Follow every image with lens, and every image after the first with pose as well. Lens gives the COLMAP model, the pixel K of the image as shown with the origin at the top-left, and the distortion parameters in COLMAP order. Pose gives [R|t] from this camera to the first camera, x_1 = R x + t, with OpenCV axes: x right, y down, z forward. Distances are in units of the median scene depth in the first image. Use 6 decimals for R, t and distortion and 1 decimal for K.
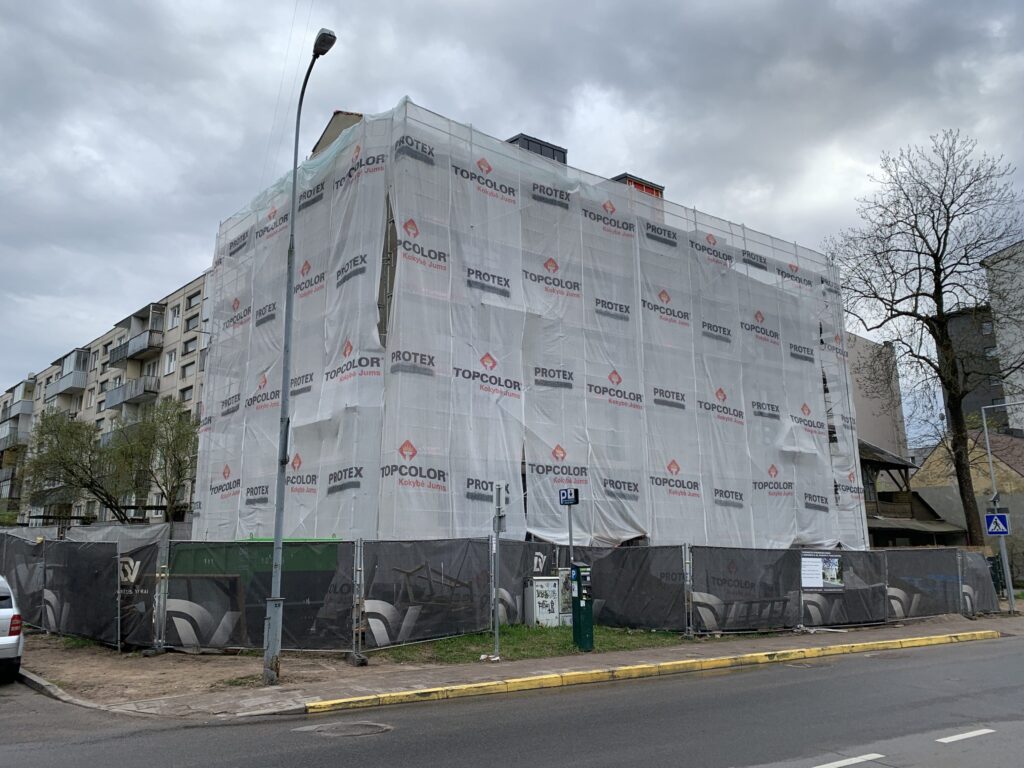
lens RADIAL K [[759.3, 0, 512.0], [0, 759.3, 384.0], [0, 0, 1]] dist [0.029044, -0.002520]
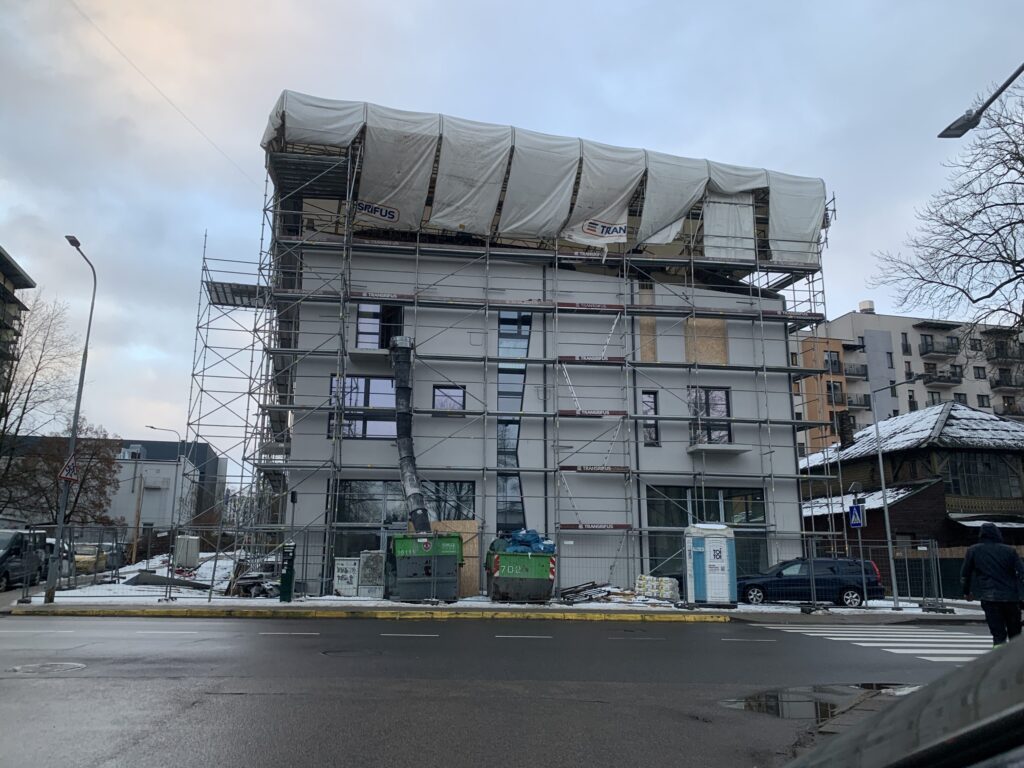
lens RADIAL K [[765.7, 0, 512.0], [0, 765.7, 384.0], [0, 0, 1]] dist [0.004768, 0.006237]
pose [[0.887096, -0.090249, -0.452677, 0.934332], [0.085791, 0.995849, -0.030418, 0.012233], [0.453543, -0.011852, 0.891156, -0.076792]]
